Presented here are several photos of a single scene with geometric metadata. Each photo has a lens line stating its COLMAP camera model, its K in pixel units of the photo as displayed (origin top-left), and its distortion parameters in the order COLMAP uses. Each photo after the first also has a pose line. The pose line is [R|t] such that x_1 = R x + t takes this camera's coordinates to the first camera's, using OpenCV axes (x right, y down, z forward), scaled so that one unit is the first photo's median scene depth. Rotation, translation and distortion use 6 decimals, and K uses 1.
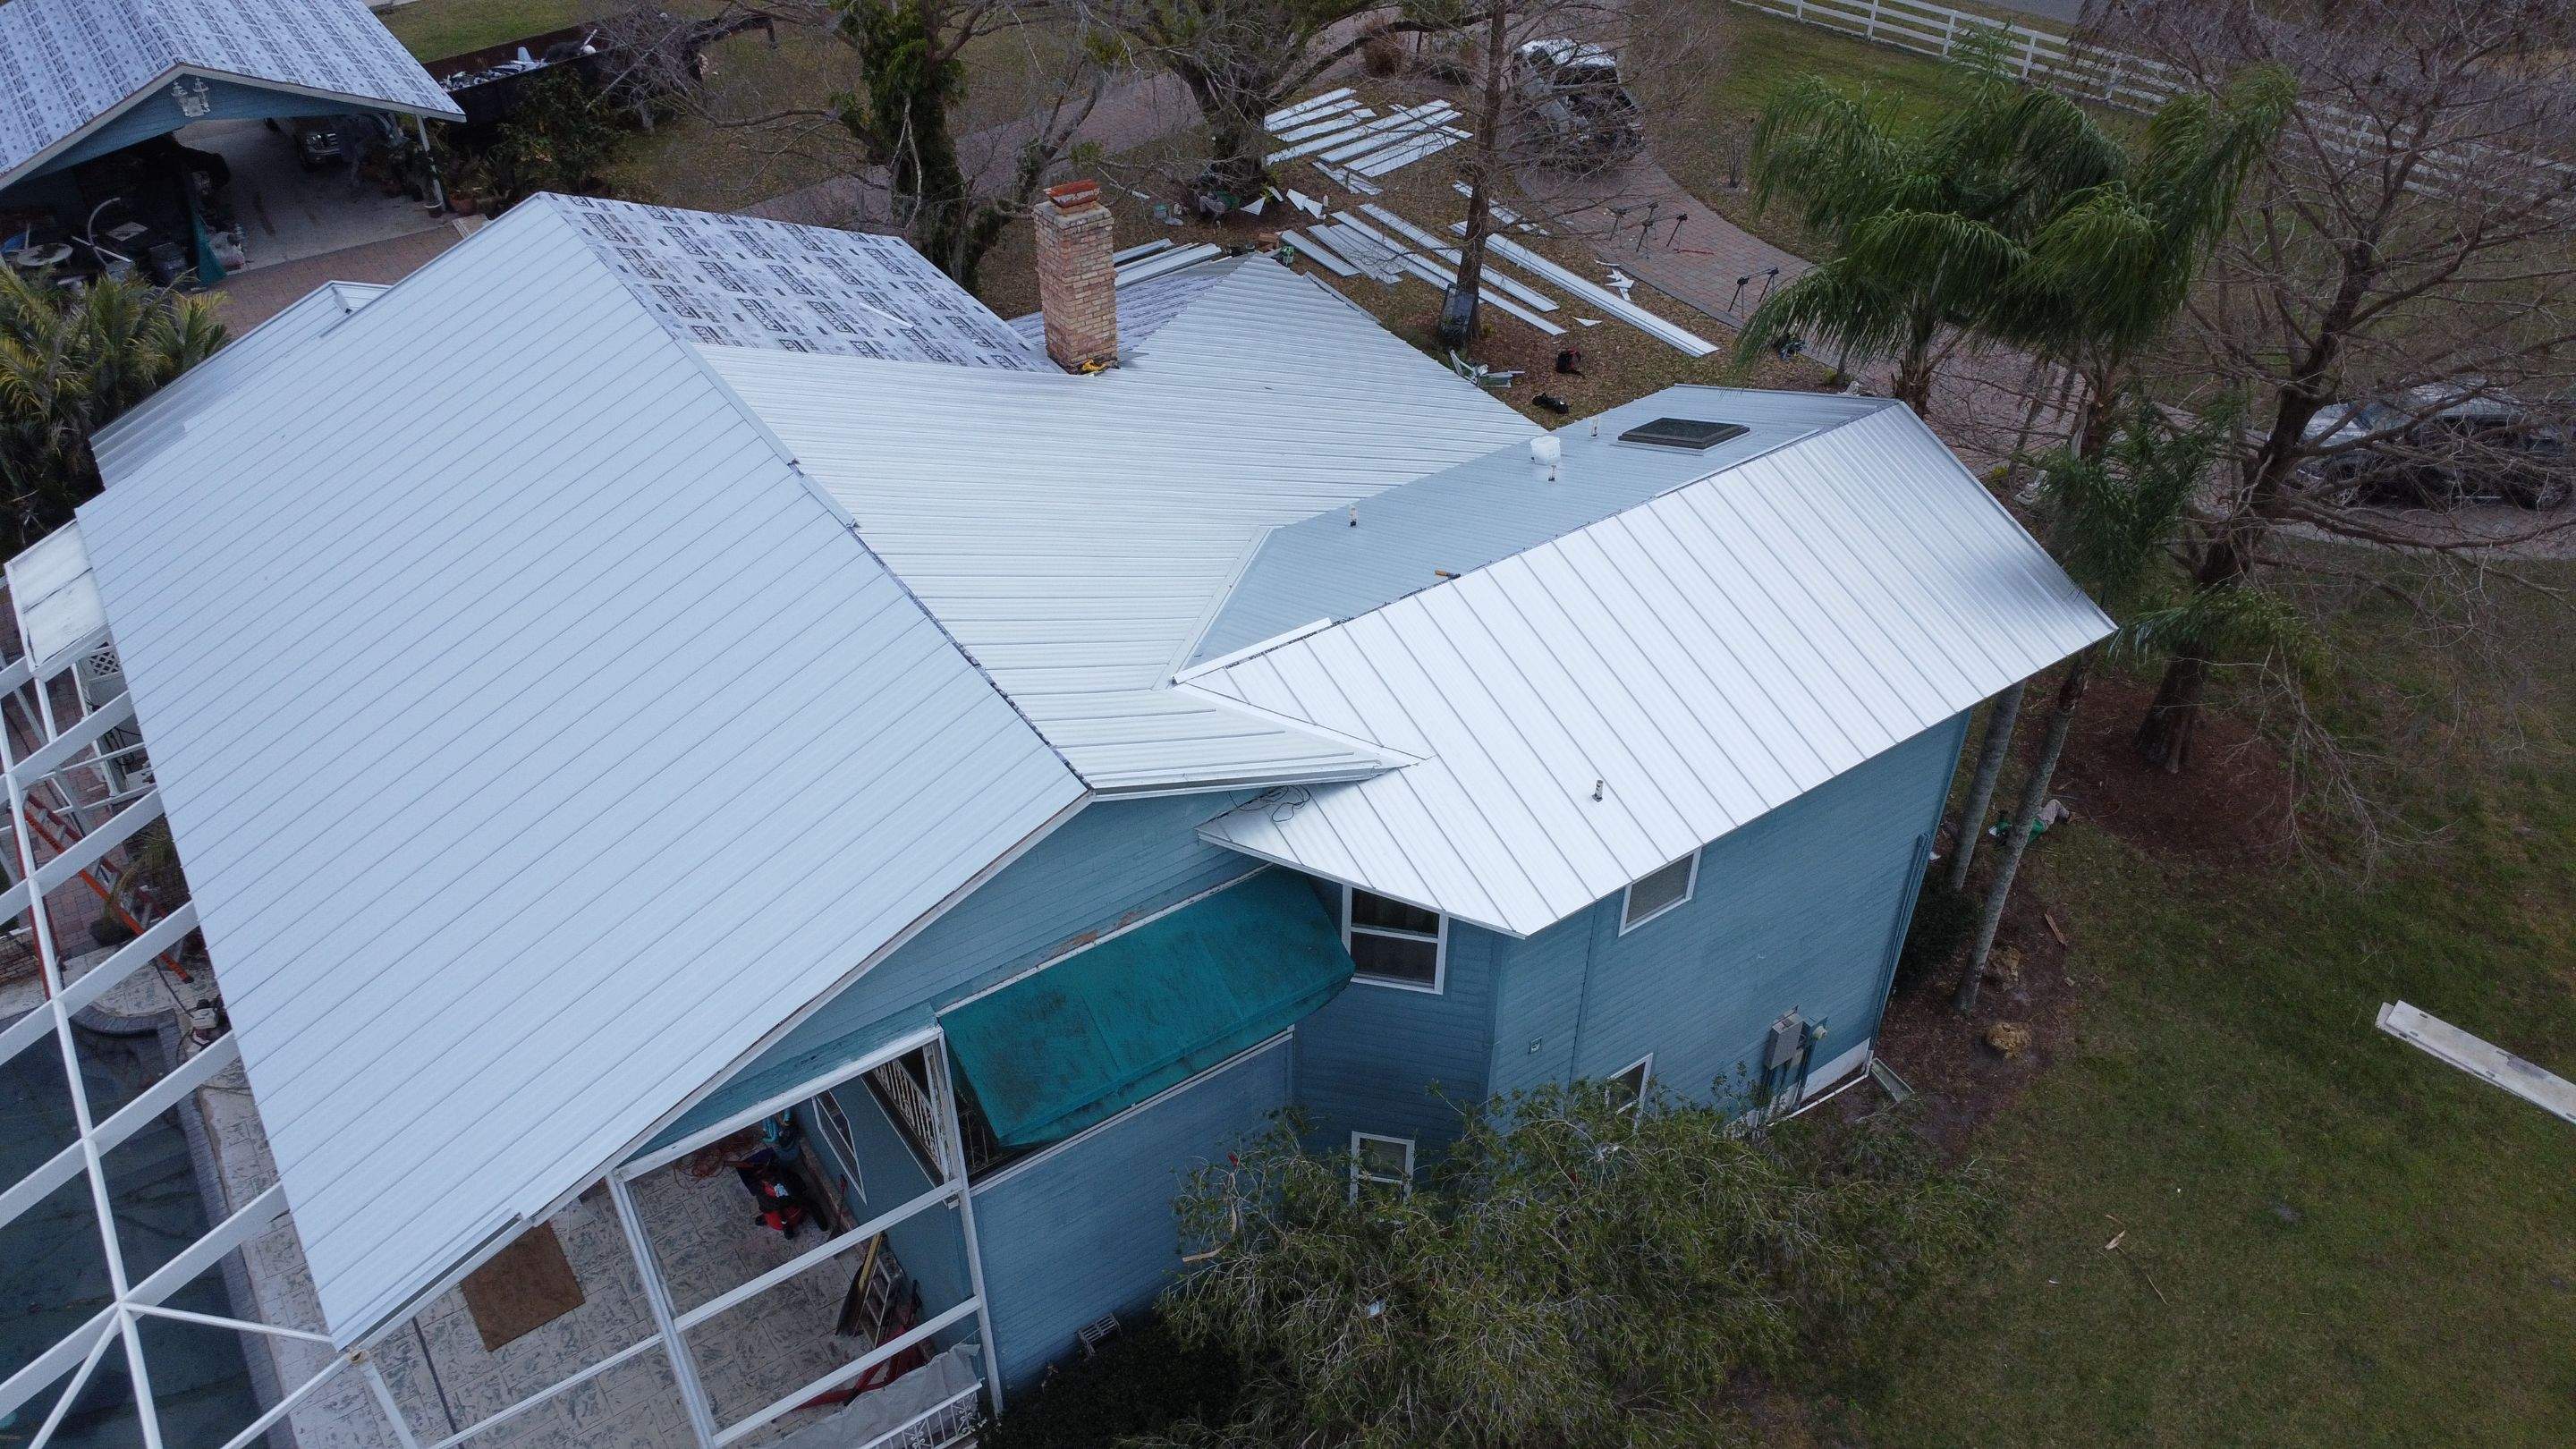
lens RADIAL K [[1864.3, 0, 1280.1], [0, 1864.3, 712.9], [0, 0, 1]] dist [-0.023971, -0.008412]
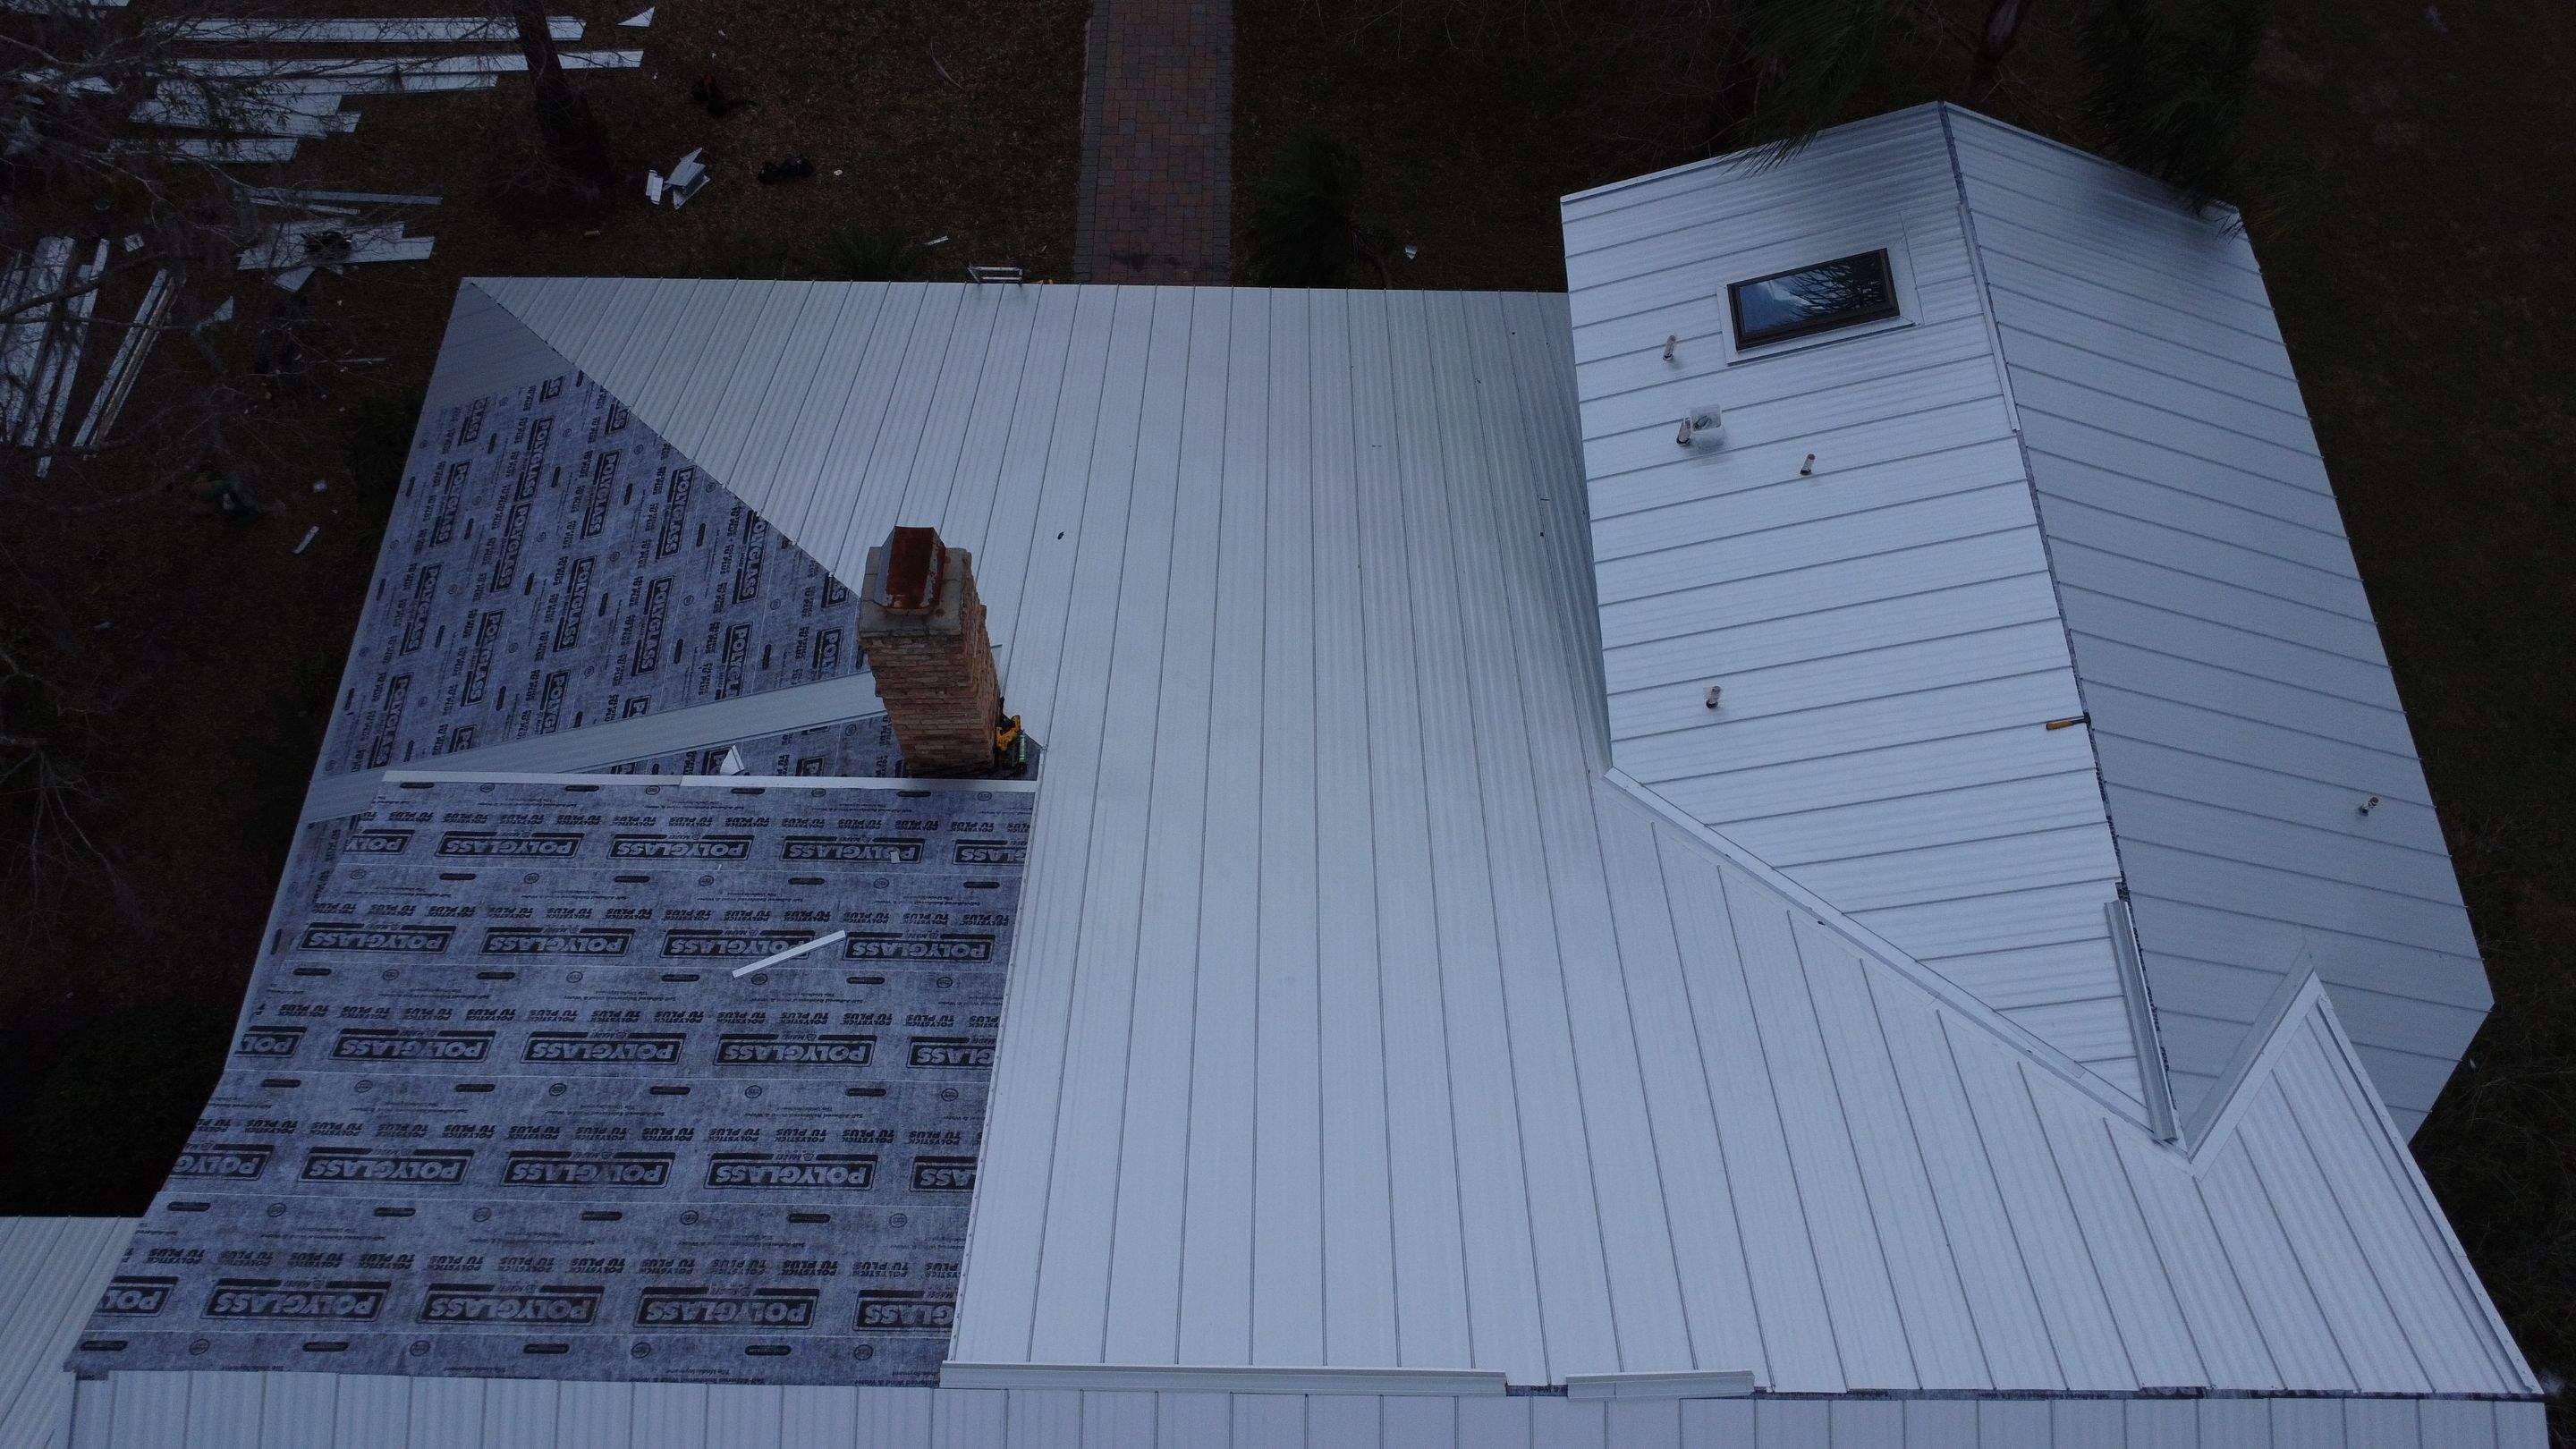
lens RADIAL K [[1864.3, 0, 1280.1], [0, 1864.3, 712.9], [0, 0, 1]] dist [-0.023971, -0.008412]
pose [[0.571094, -0.714439, 0.404263, -0.295770], [0.498181, 0.693057, 0.521045, -0.471375], [-0.652432, -0.096169, 0.751720, 0.484239]]
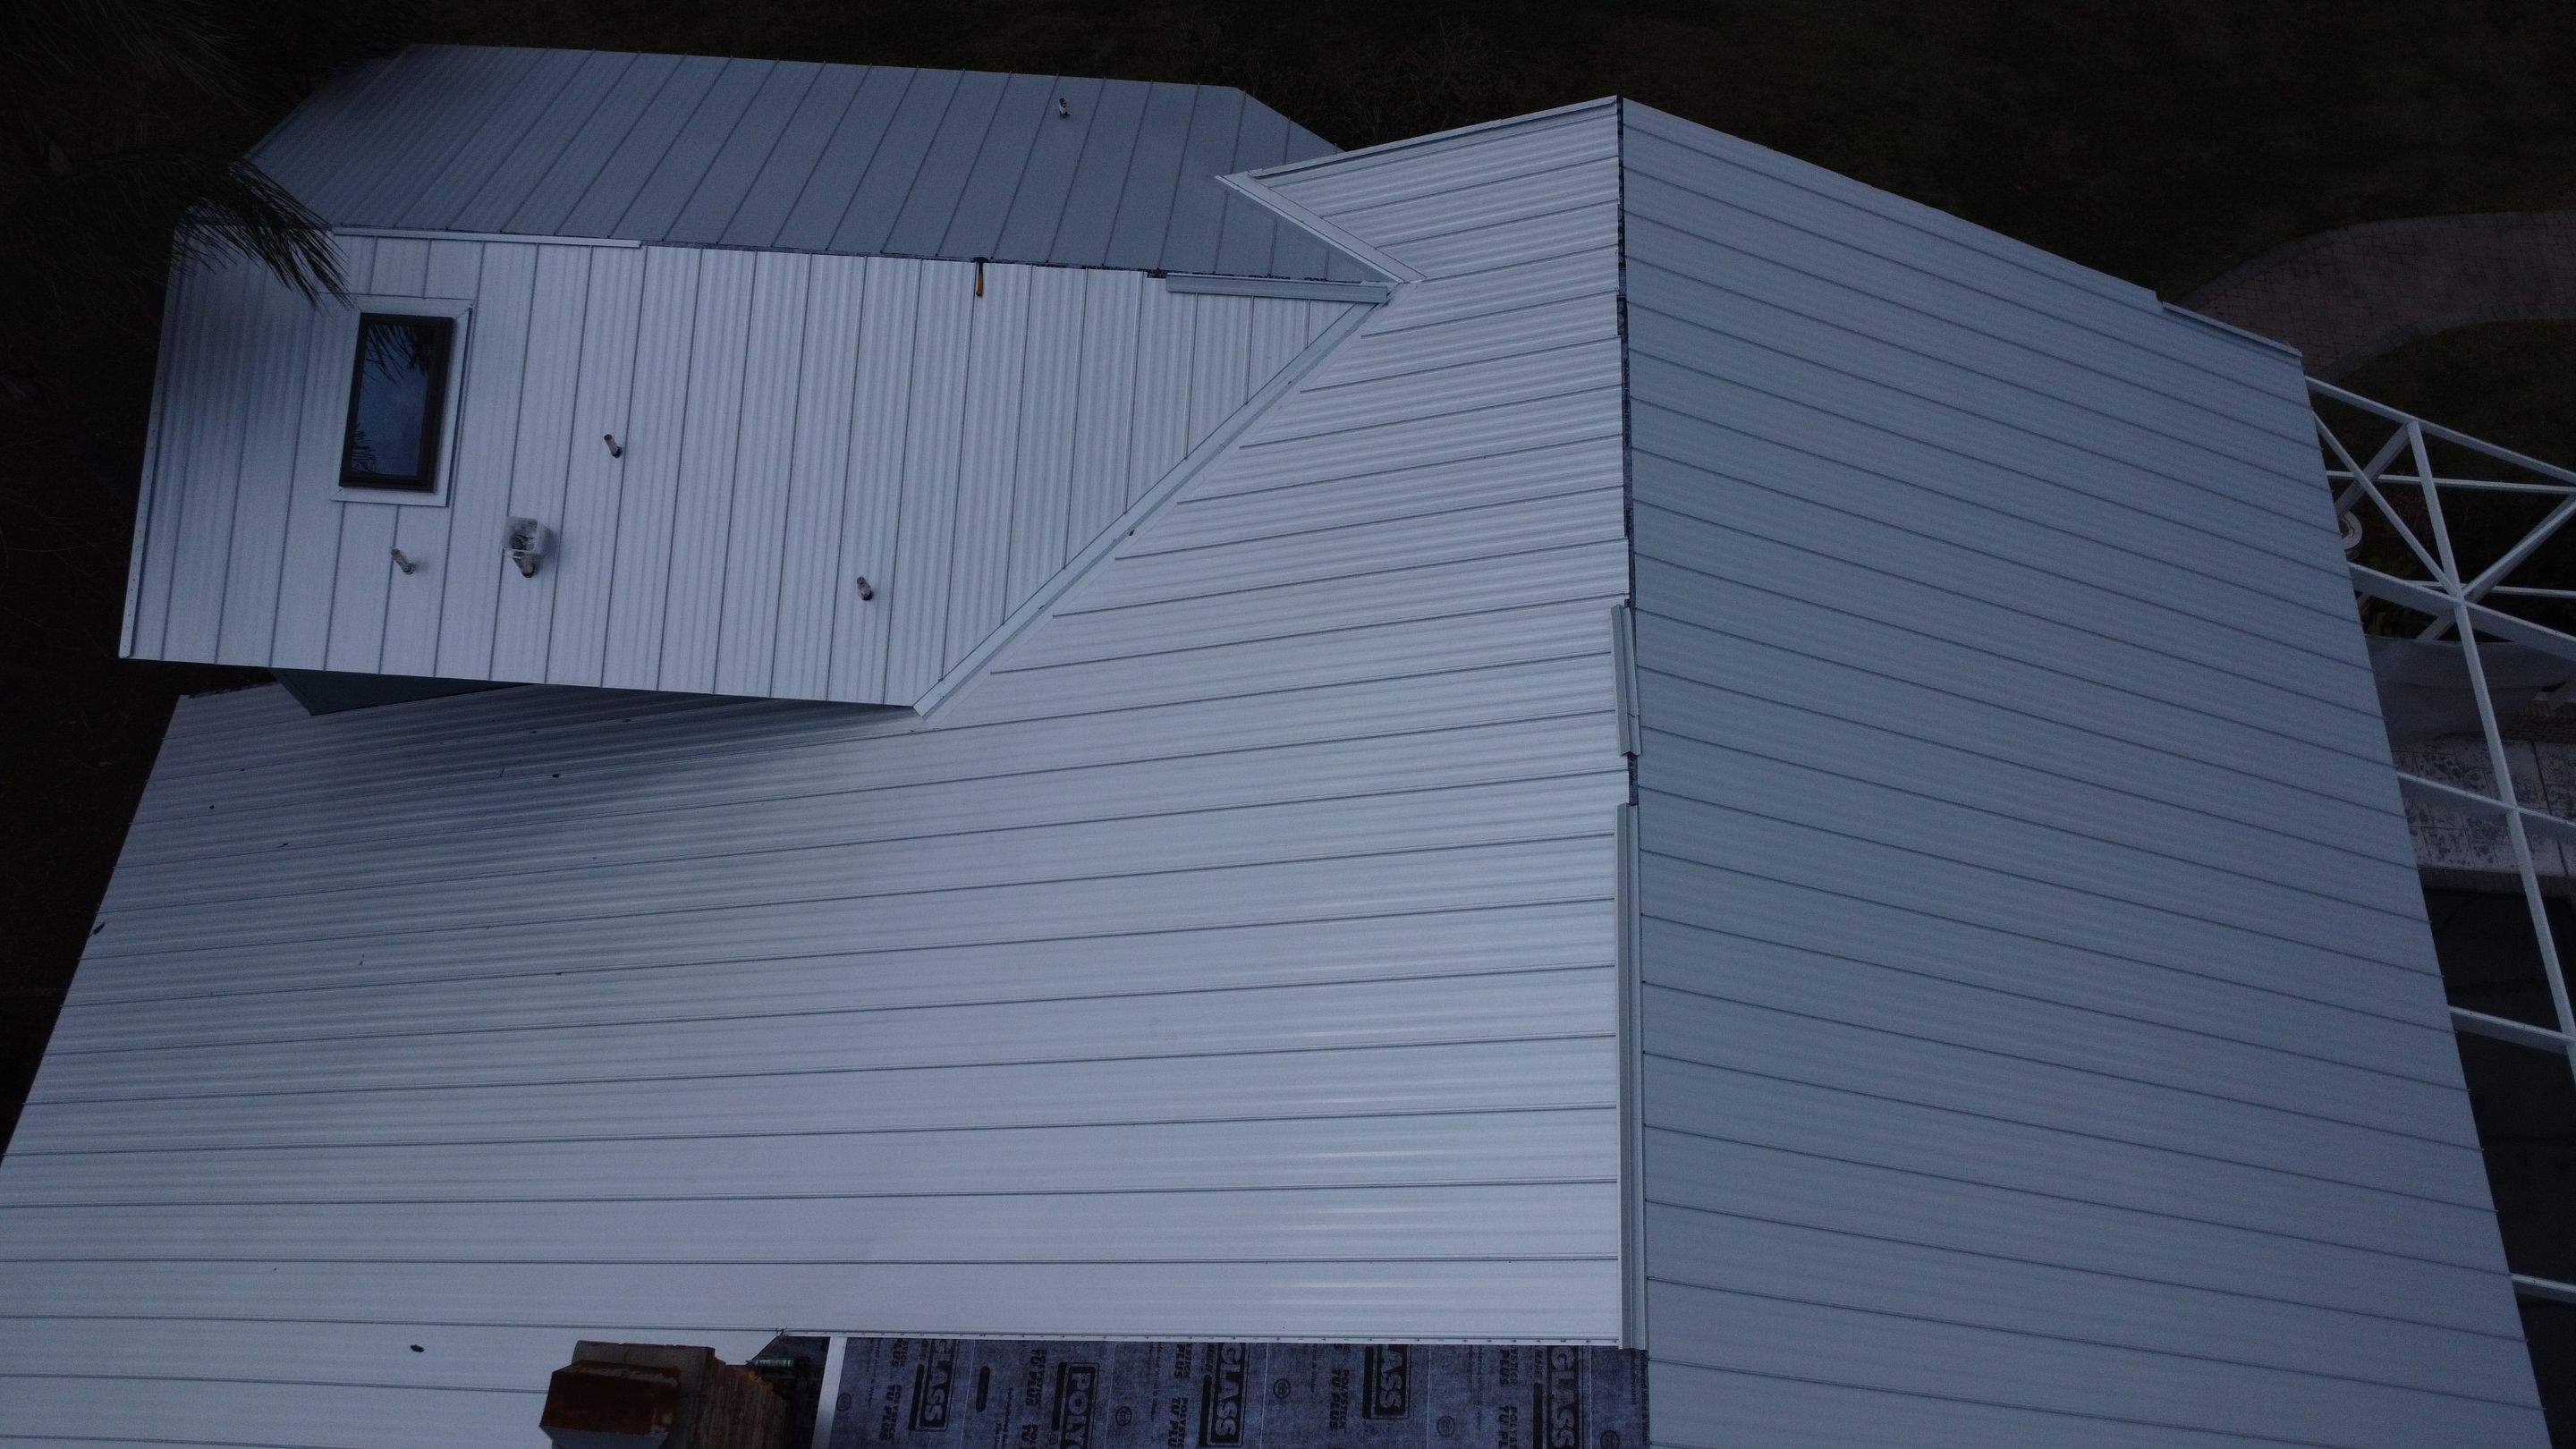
lens RADIAL K [[1864.3, 0, 1280.1], [0, 1864.3, 712.9], [0, 0, 1]] dist [-0.023971, -0.008412]
pose [[-0.785221, -0.553331, 0.277943, -0.249946], [0.372836, -0.064106, 0.925680, -0.578536], [-0.494390, 0.830491, 0.256640, 0.668058]]
